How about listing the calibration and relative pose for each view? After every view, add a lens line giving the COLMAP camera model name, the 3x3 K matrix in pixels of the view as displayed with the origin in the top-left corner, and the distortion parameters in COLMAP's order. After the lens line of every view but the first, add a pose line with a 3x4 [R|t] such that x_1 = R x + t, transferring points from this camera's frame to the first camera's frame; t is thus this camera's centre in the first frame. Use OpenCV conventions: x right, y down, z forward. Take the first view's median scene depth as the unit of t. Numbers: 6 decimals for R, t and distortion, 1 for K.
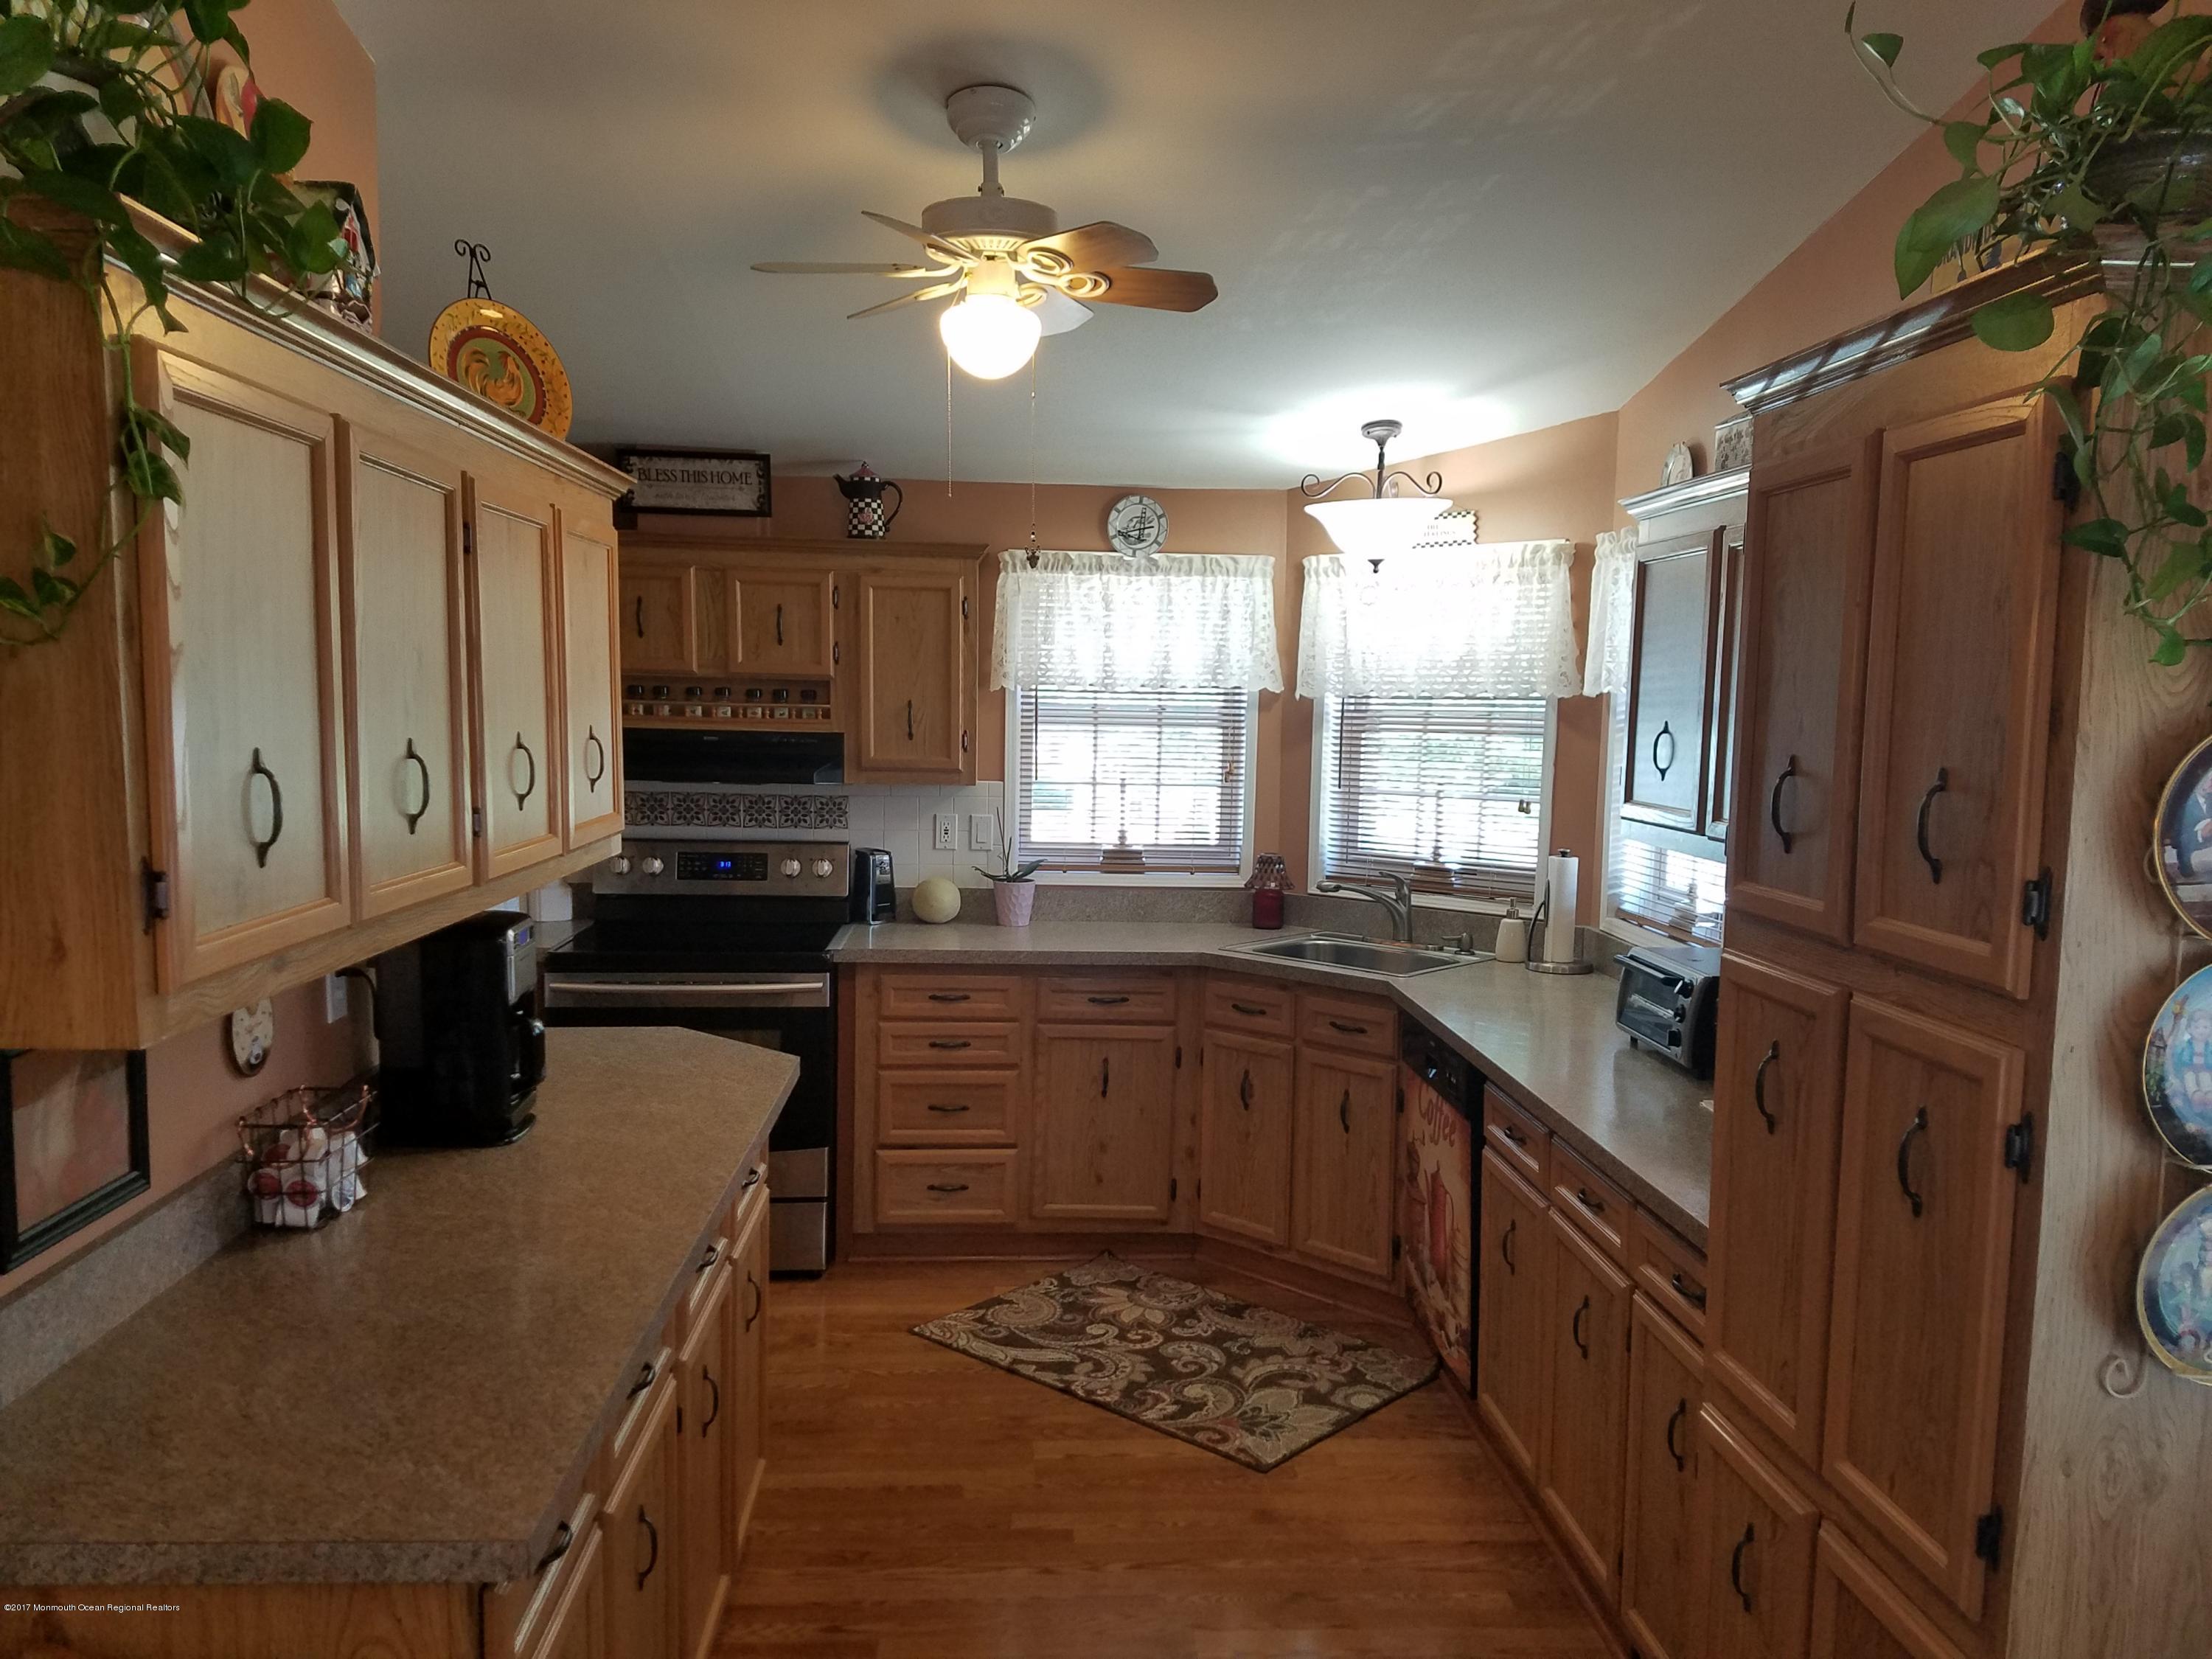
lens RADIAL K [[1716.7, 0, 1137.3], [0, 1716.7, 887.8], [0, 0, 1]] dist [0.050258, -0.064463]
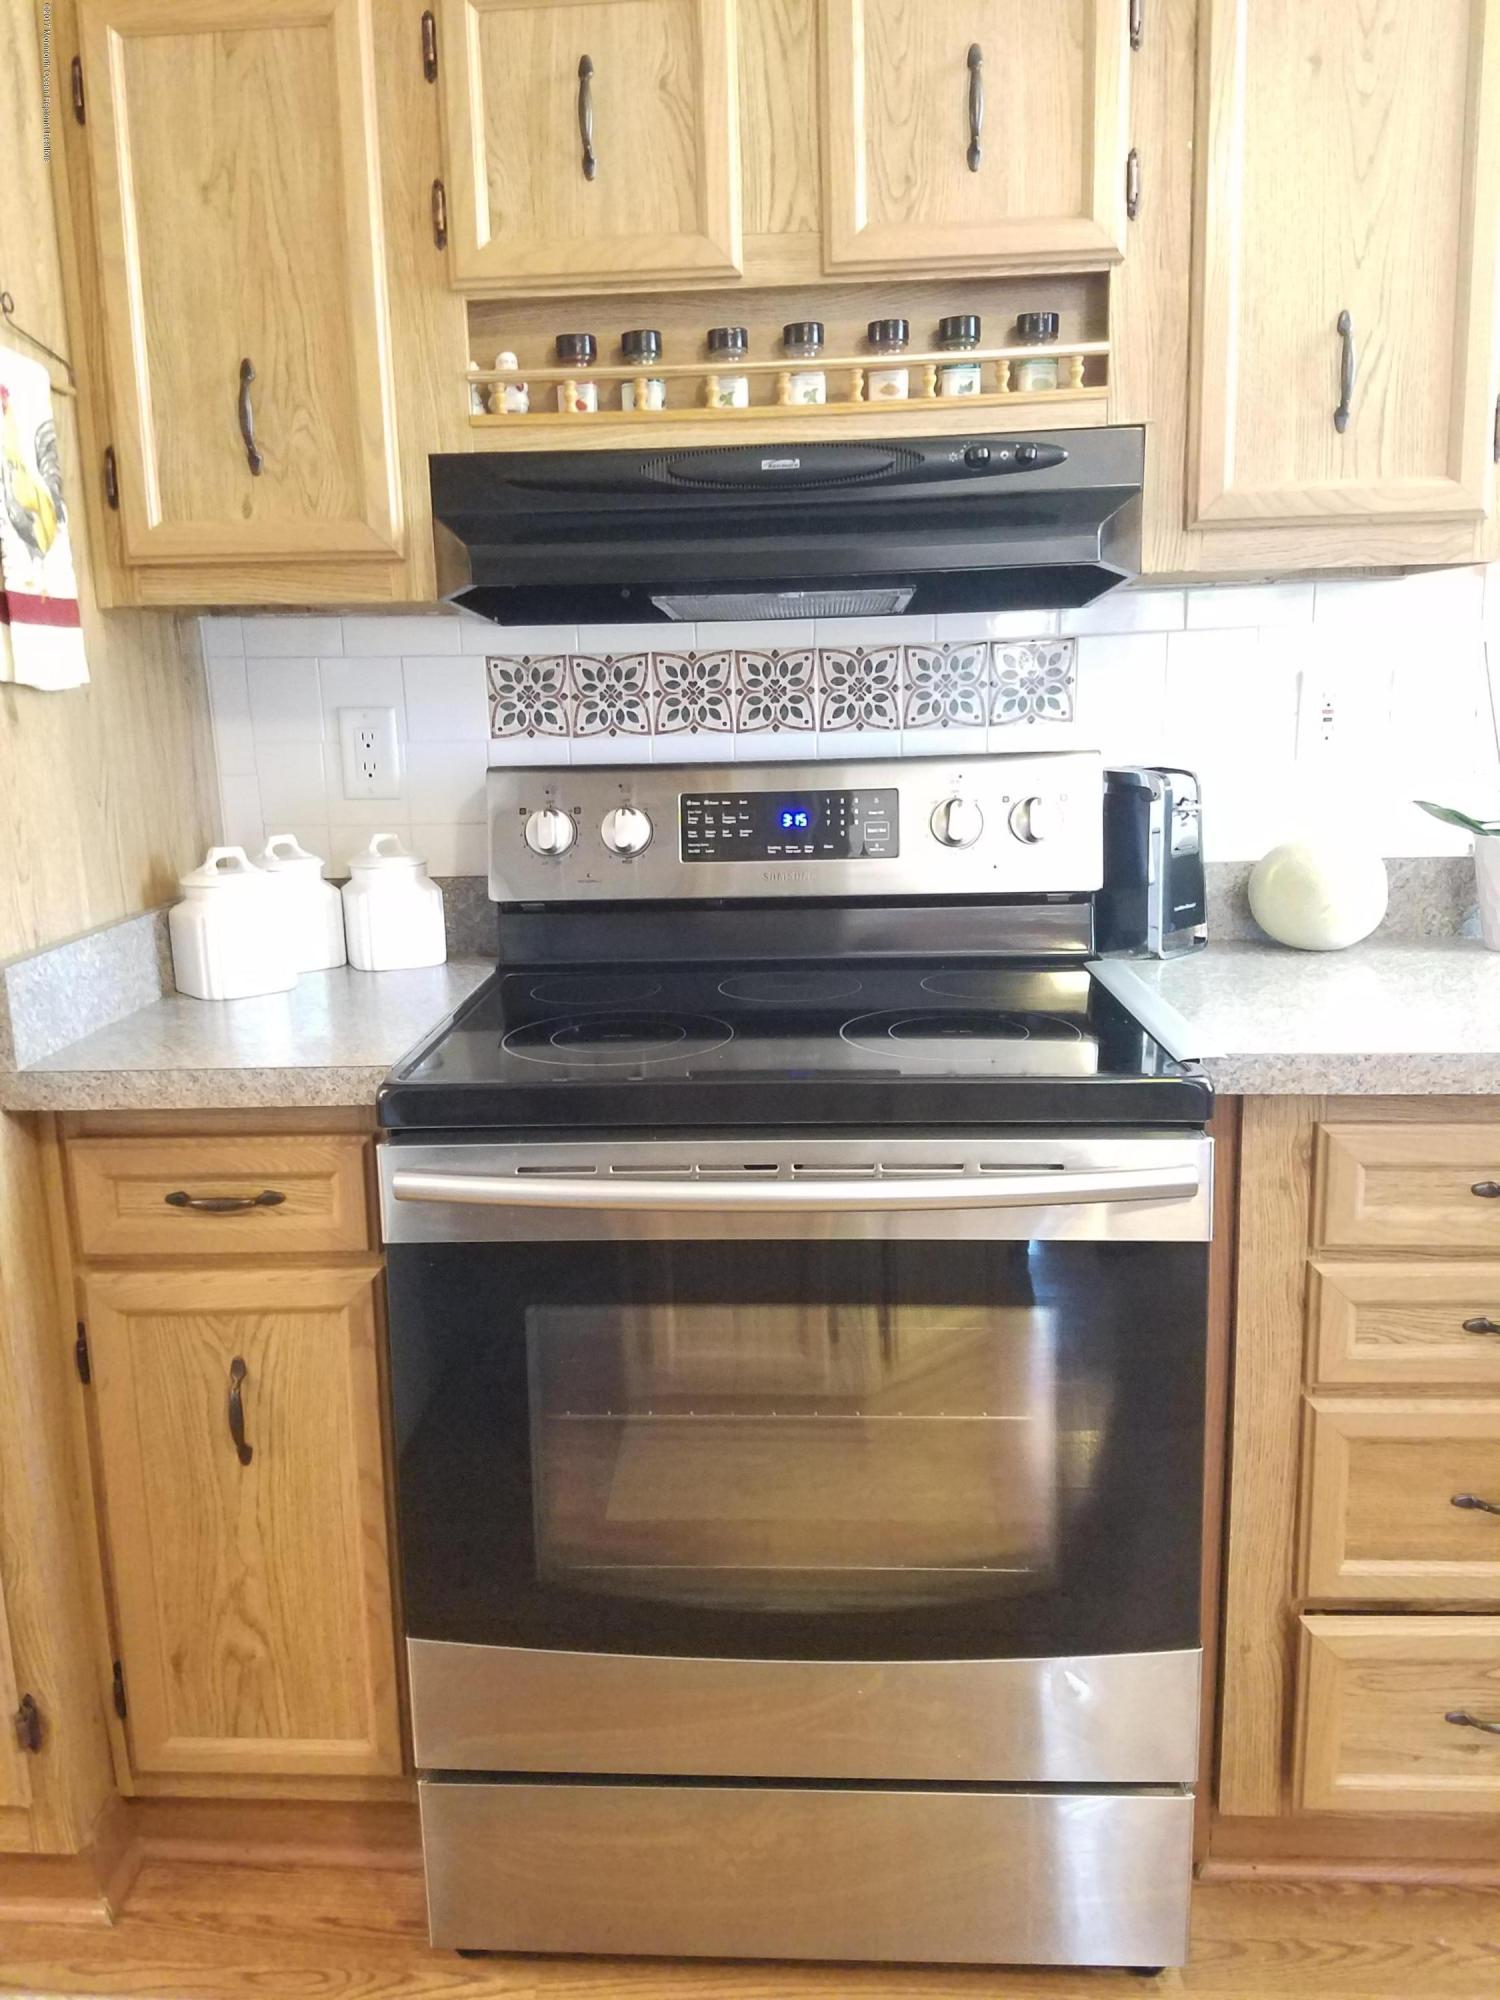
lens RADIAL K [[1552.2, 0, 739.6], [0, 1552.2, 1004.9], [0, 0, 1]] dist [0.050258, -0.064463]
pose [[0.988727, -0.018973, -0.148520, -0.210206], [0.032623, 0.995405, 0.090020, -0.003513], [0.146129, -0.093851, 0.984804, 0.667195]]
